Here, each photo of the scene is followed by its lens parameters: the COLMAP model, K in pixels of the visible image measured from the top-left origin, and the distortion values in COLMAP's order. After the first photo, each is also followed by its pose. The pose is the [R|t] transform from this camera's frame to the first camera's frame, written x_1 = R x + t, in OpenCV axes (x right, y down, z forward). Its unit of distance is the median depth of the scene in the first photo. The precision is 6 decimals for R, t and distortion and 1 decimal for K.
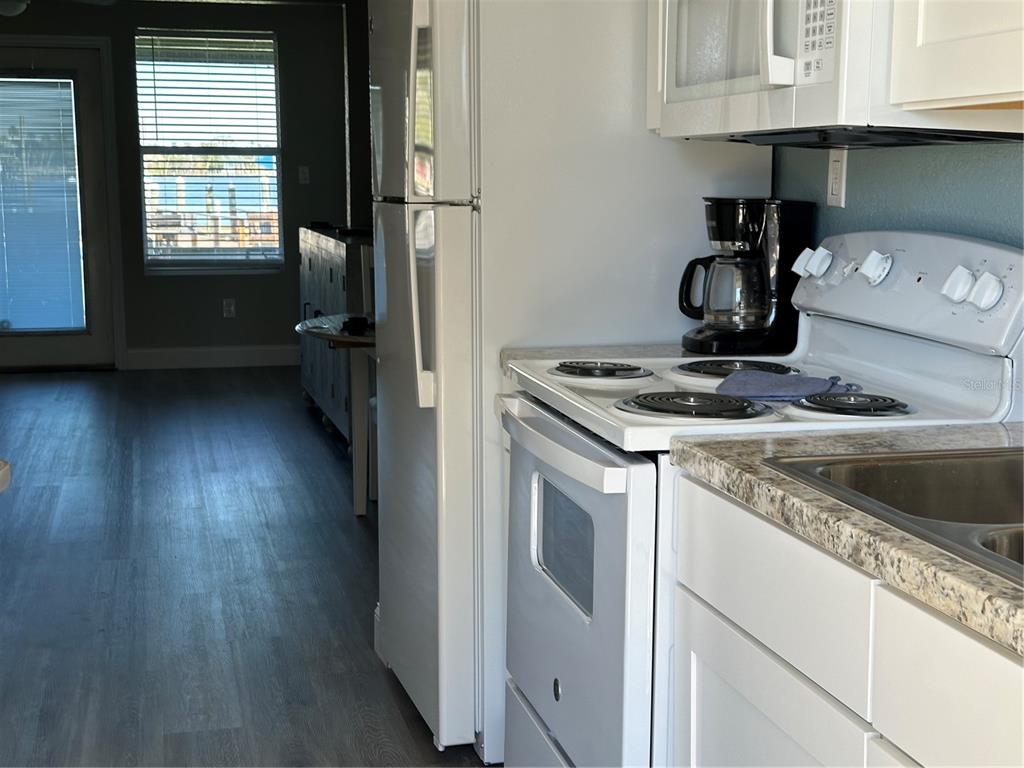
lens RADIAL K [[1527.7, 0, 512.0], [0, 1527.7, 384.0], [0, 0, 1]] dist [0.011830, 0.097183]
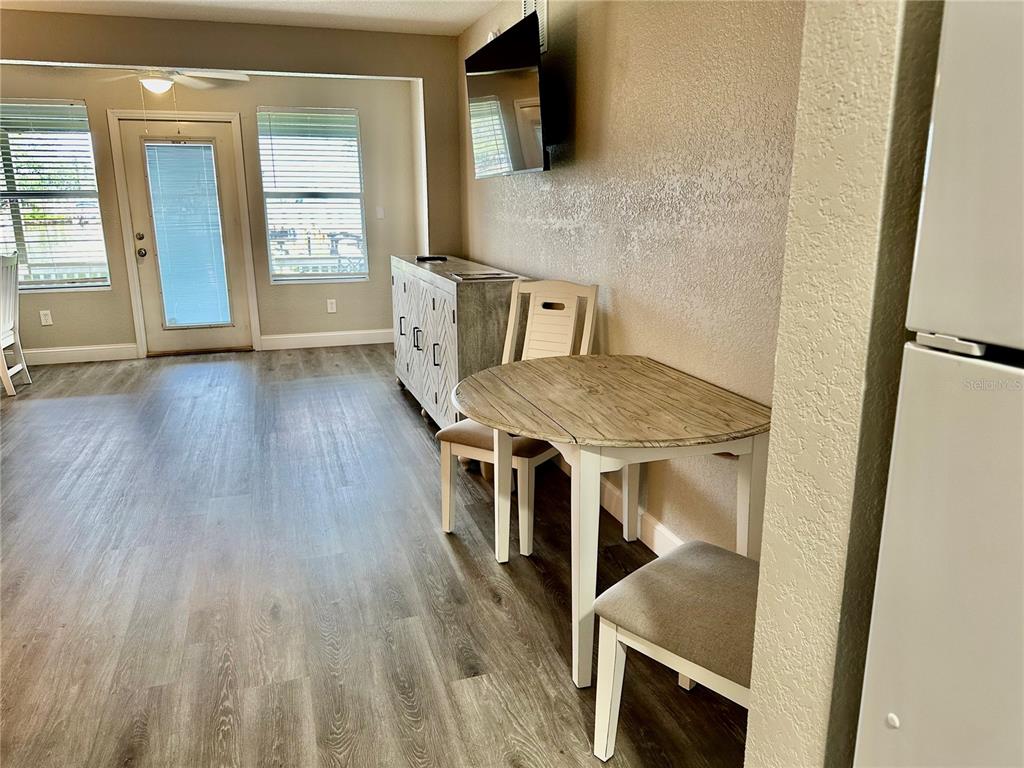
lens RADIAL K [[730.1, 0, 512.0], [0, 730.1, 384.0], [0, 0, 1]] dist [-0.003758, -0.001574]
pose [[0.996653, -0.022422, 0.078612, -0.071002], [0.014309, 0.994652, 0.102285, -0.044694], [-0.080485, -0.100818, 0.991644, 0.294252]]
